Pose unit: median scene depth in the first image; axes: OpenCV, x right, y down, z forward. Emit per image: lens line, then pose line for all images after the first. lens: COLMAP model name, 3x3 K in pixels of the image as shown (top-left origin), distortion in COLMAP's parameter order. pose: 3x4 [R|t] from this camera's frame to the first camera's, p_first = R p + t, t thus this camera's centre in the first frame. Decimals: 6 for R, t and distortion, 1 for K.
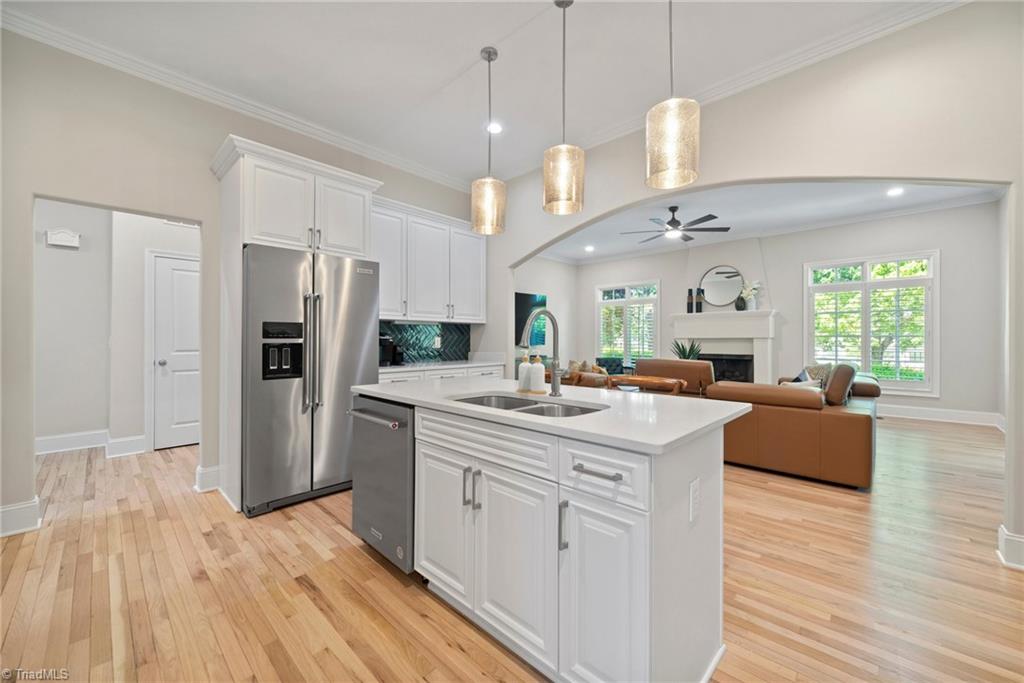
lens RADIAL K [[394.1, 0, 518.4], [0, 394.1, 338.0], [0, 0, 1]] dist [-0.003709, -0.000882]
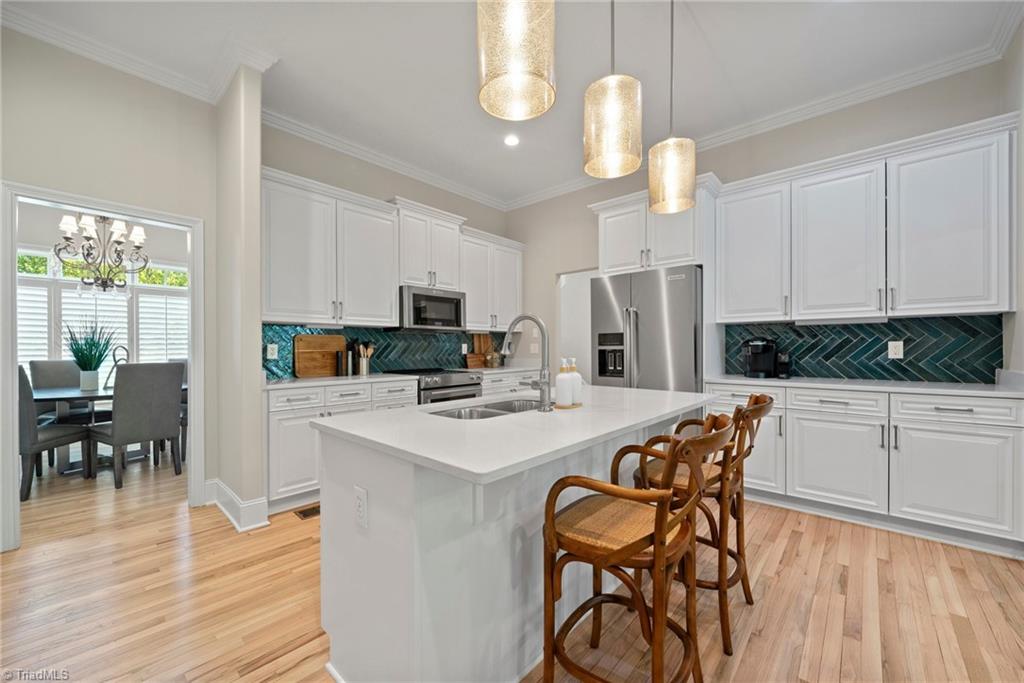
lens RADIAL K [[394.1, 0, 508.0], [0, 394.1, 348.3], [0, 0, 1]] dist [-0.003709, -0.000882]
pose [[0.012835, 0.000200, -0.999918, 0.705352], [0.008435, 0.999964, 0.000308, 0.006658], [0.999882, -0.008438, 0.012832, 0.660568]]
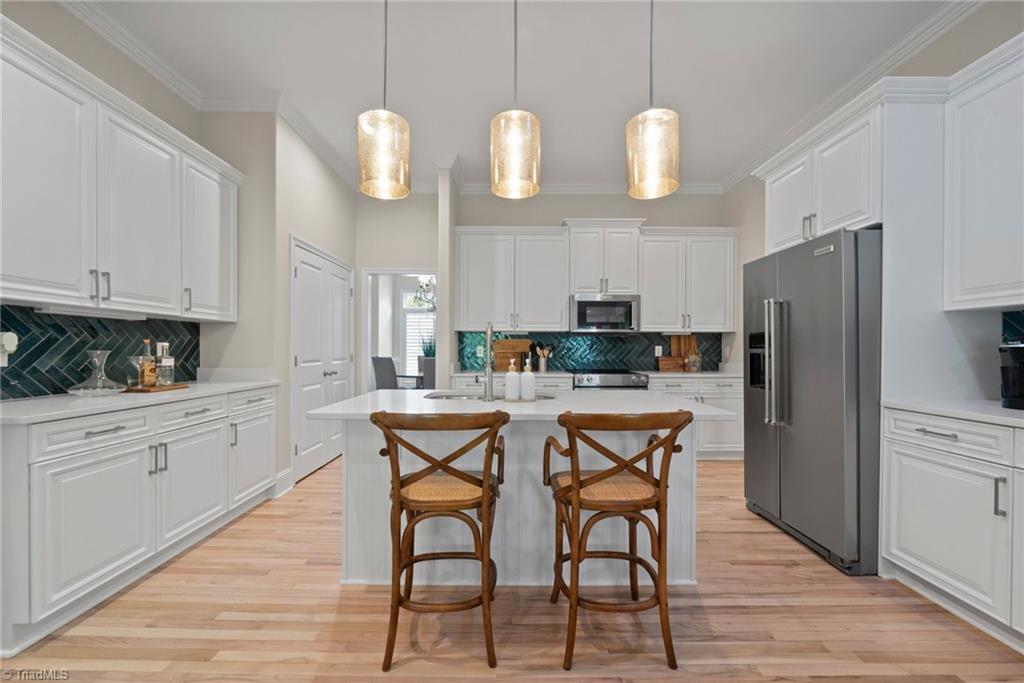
lens RADIAL K [[394.1, 0, 510.5], [0, 394.1, 354.4], [0, 0, 1]] dist [-0.003709, -0.000882]
pose [[-0.731792, 0.004291, -0.681515, 0.570530], [-0.001388, 0.999969, 0.007786, 0.009775], [0.681527, 0.006643, -0.731763, 1.331035]]
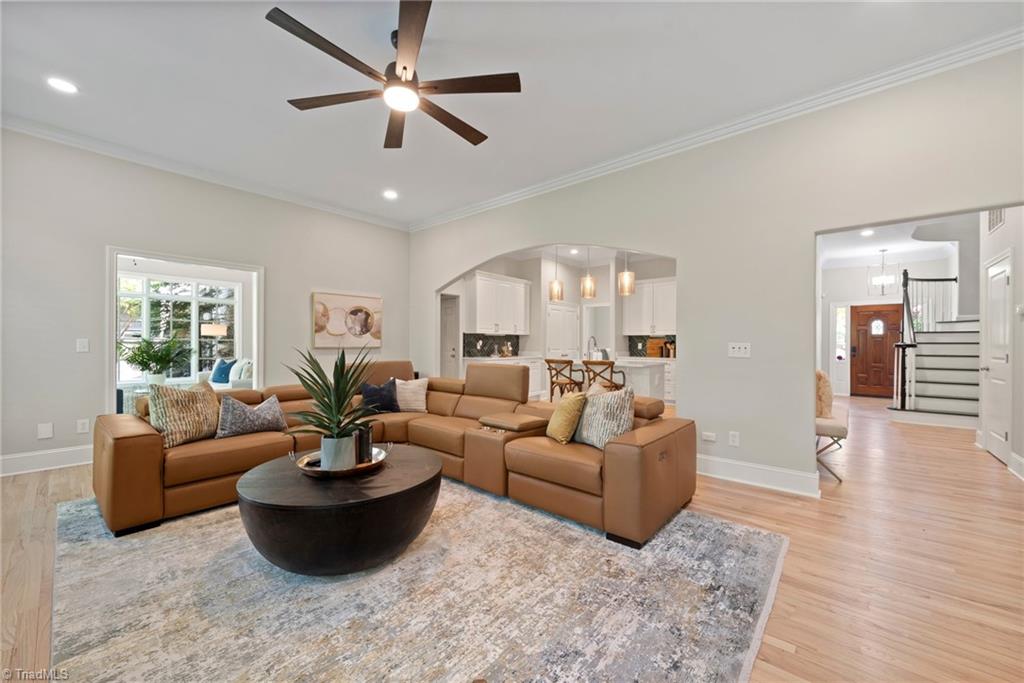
lens RADIAL K [[394.1, 0, 515.4], [0, 394.1, 344.6], [0, 0, 1]] dist [-0.003709, -0.000882]
pose [[-0.998931, -0.006354, -0.045796, 0.628576], [-0.006266, 0.999978, -0.002046, 0.011418], [0.045808, -0.001757, -0.998949, 3.118700]]
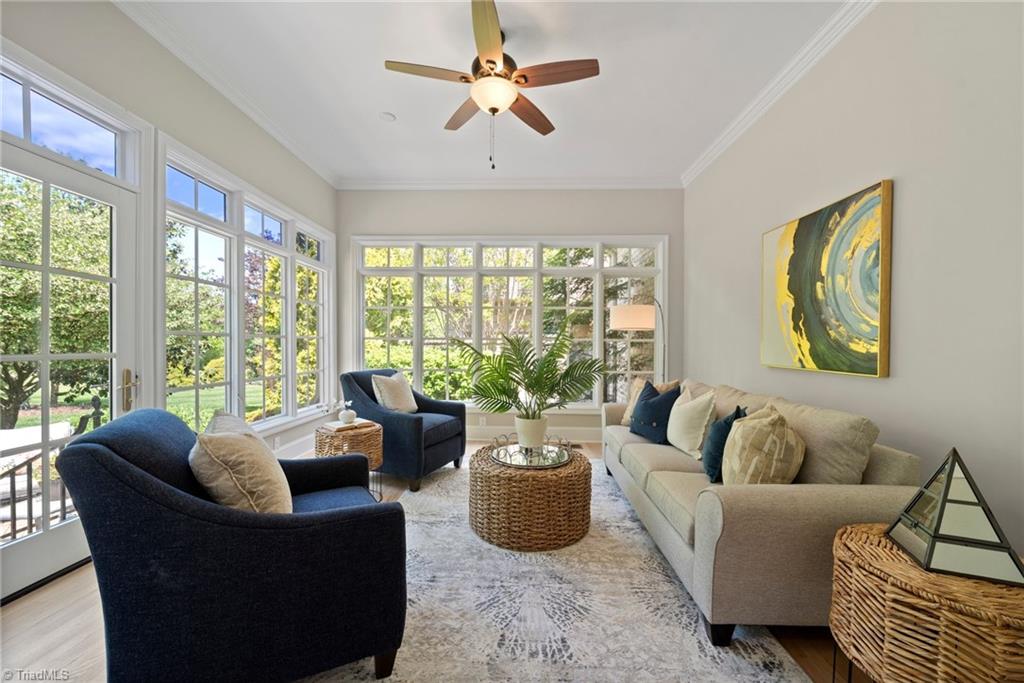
lens RADIAL K [[394.1, 0, 515.8], [0, 394.1, 344.6], [0, 0, 1]] dist [-0.003709, -0.000882]
pose [[-0.663188, -0.005519, 0.748433, 1.822423], [-0.007707, 0.999970, 0.000545, 0.007444], [-0.748413, -0.005407, -0.663211, 1.510693]]
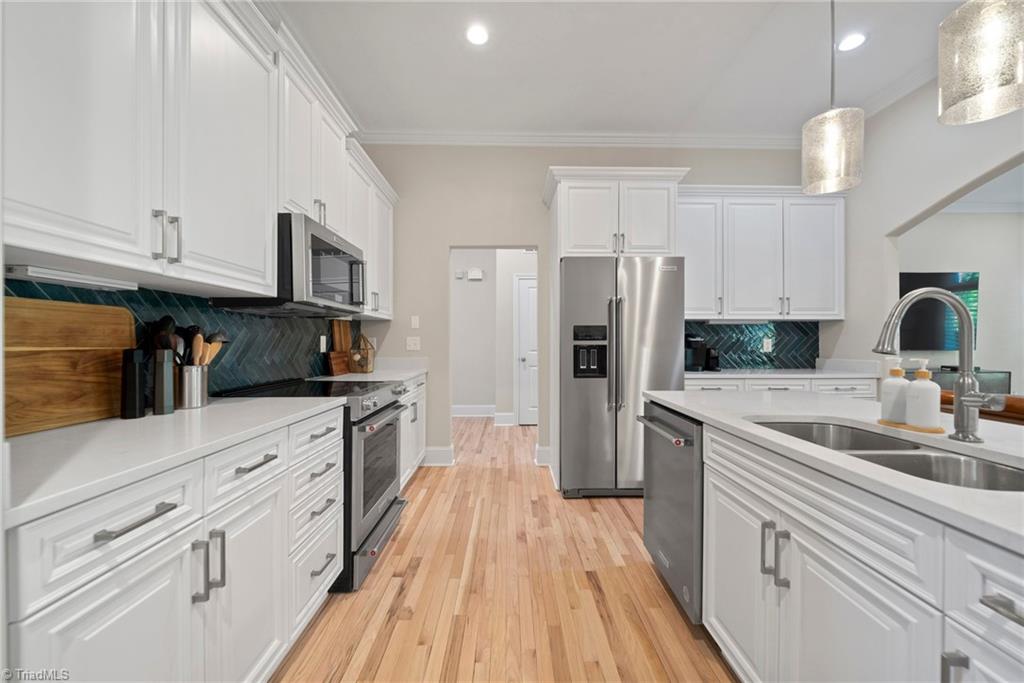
lens RADIAL K [[394.1, 0, 512.2], [0, 394.1, 339.6], [0, 0, 1]] dist [-0.003709, -0.000882]
pose [[0.686192, -0.004481, -0.727407, 0.041552], [0.002819, 0.999990, -0.003501, 0.002013], [0.727415, 0.000352, 0.686198, 0.106388]]
